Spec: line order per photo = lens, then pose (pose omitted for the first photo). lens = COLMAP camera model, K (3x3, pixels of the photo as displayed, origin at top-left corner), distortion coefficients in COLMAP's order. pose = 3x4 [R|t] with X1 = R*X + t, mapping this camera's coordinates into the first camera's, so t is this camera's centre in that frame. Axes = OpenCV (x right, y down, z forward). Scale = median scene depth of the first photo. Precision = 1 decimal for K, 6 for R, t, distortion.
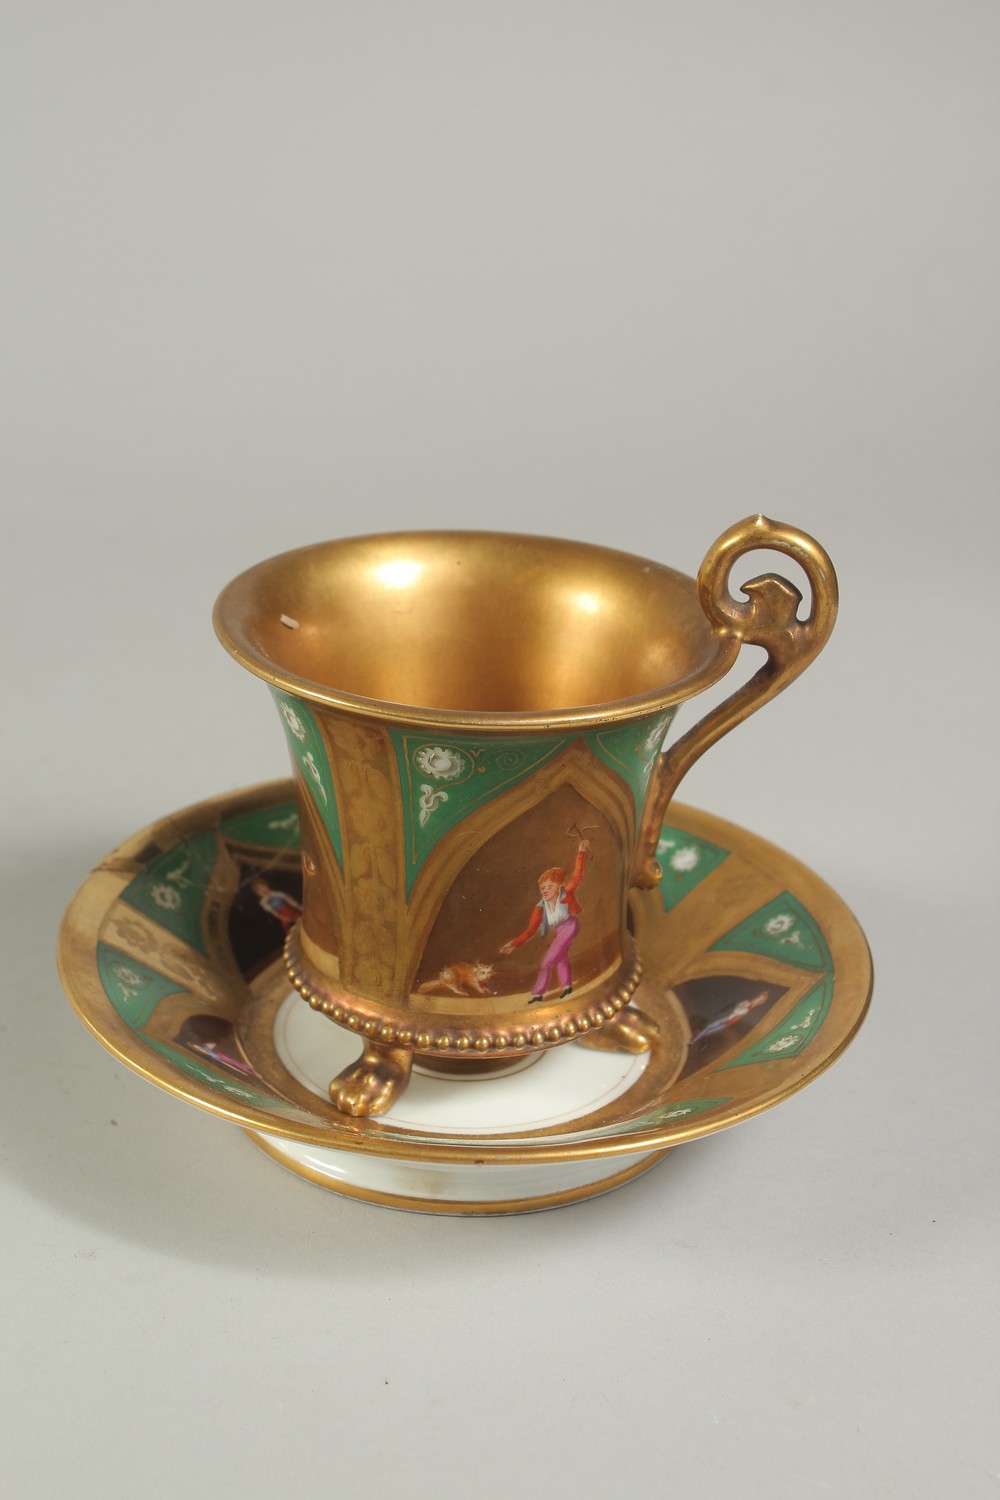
lens RADIAL K [[2690.2, 0, 496.0], [0, 2690.2, 747.7], [0, 0, 1]] dist [-0.154344, 0.000000]
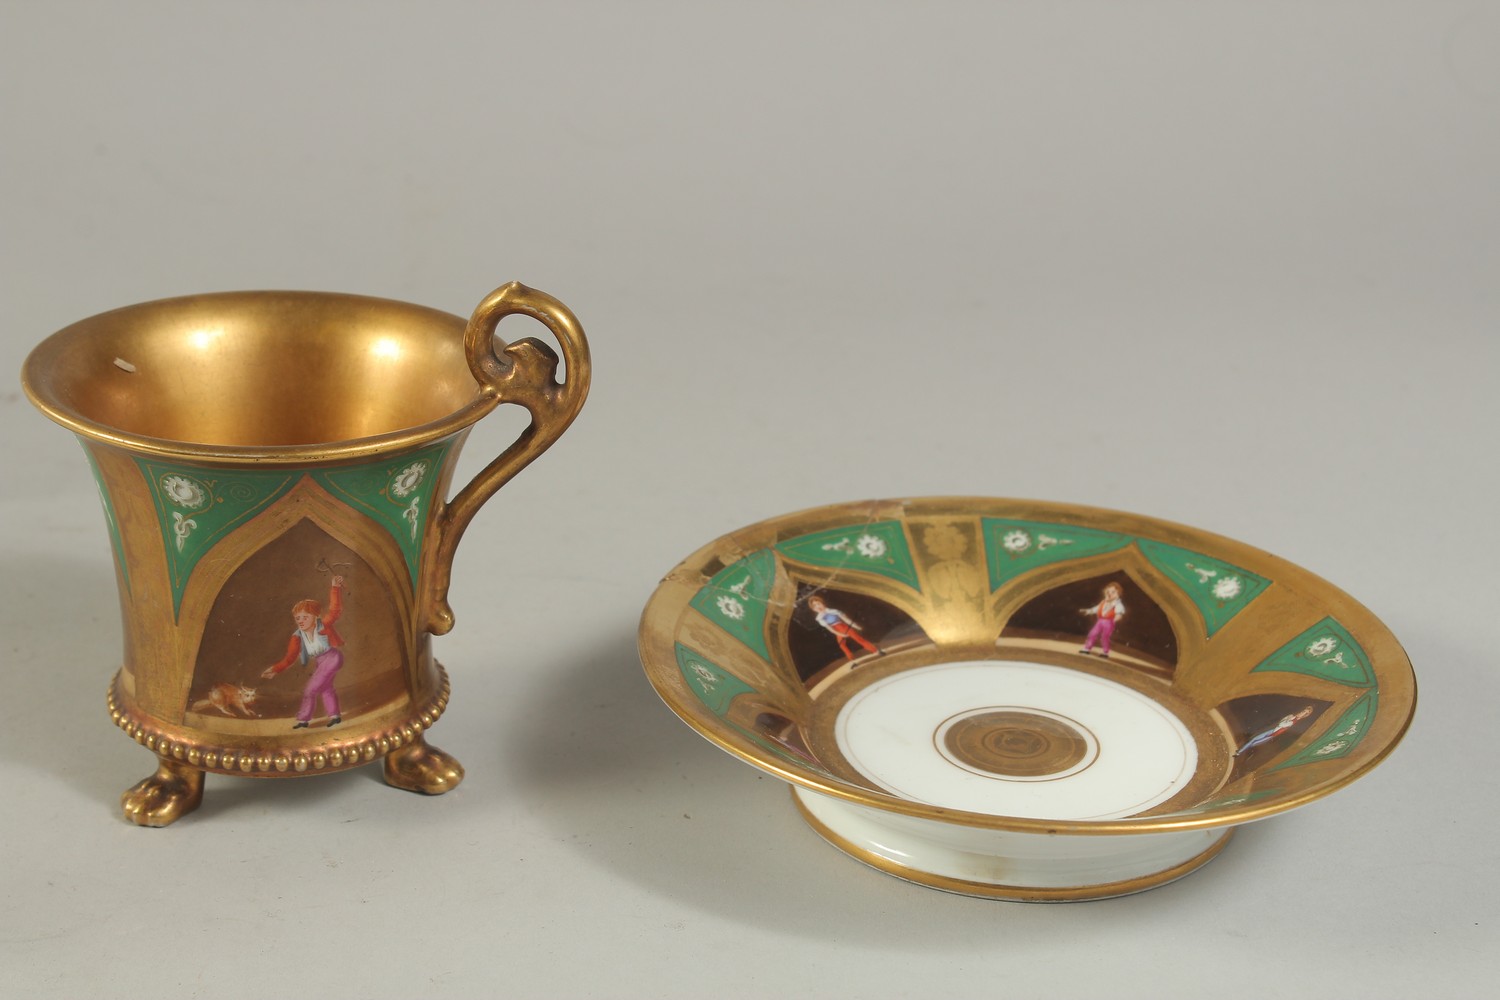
lens RADIAL K [[3285.3, 0, 748.8], [0, 3285.3, 496.8], [0, 0, 1]] dist [0.137964, 0.000000]
pose [[0.998914, 0.021572, -0.041299, -0.066188], [-0.022989, 0.999152, -0.034150, 0.058132], [0.040527, 0.035062, 0.998563, -0.293114]]
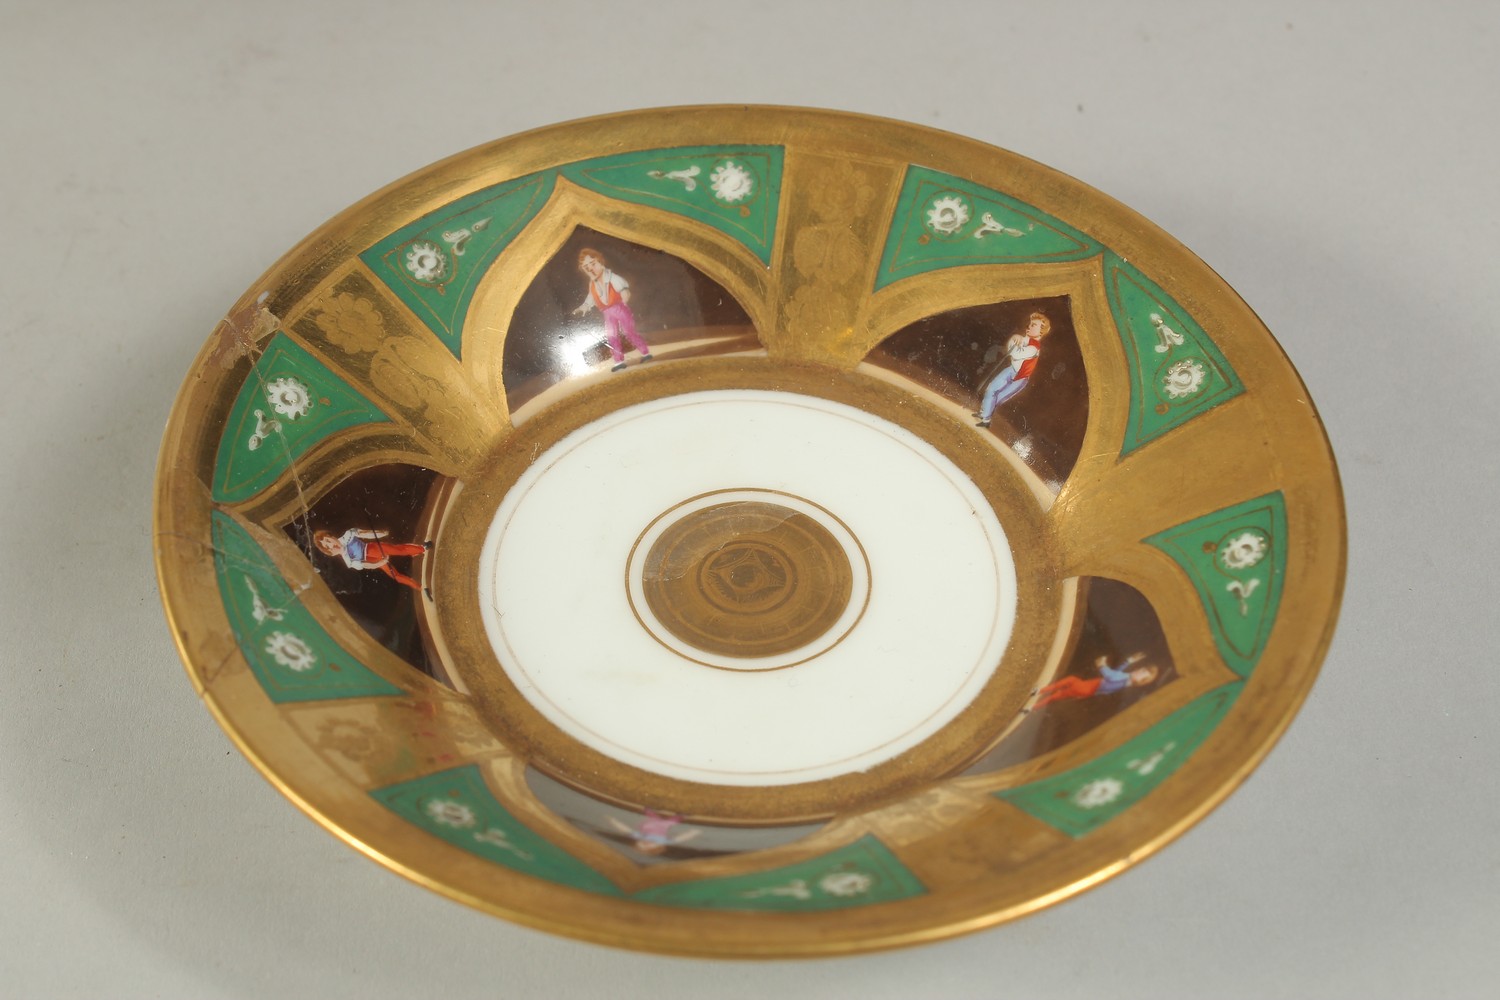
lens RADIAL K [[2673.0, 0, 749.9], [0, 2673.0, 500.7], [0, 0, 1]] dist [0.078255, 0.000000]
pose [[0.663995, -0.545157, 0.511776, -0.365869], [0.287714, 0.818010, 0.498077, -0.263271], [-0.690168, -0.183475, 0.700004, 0.515003]]
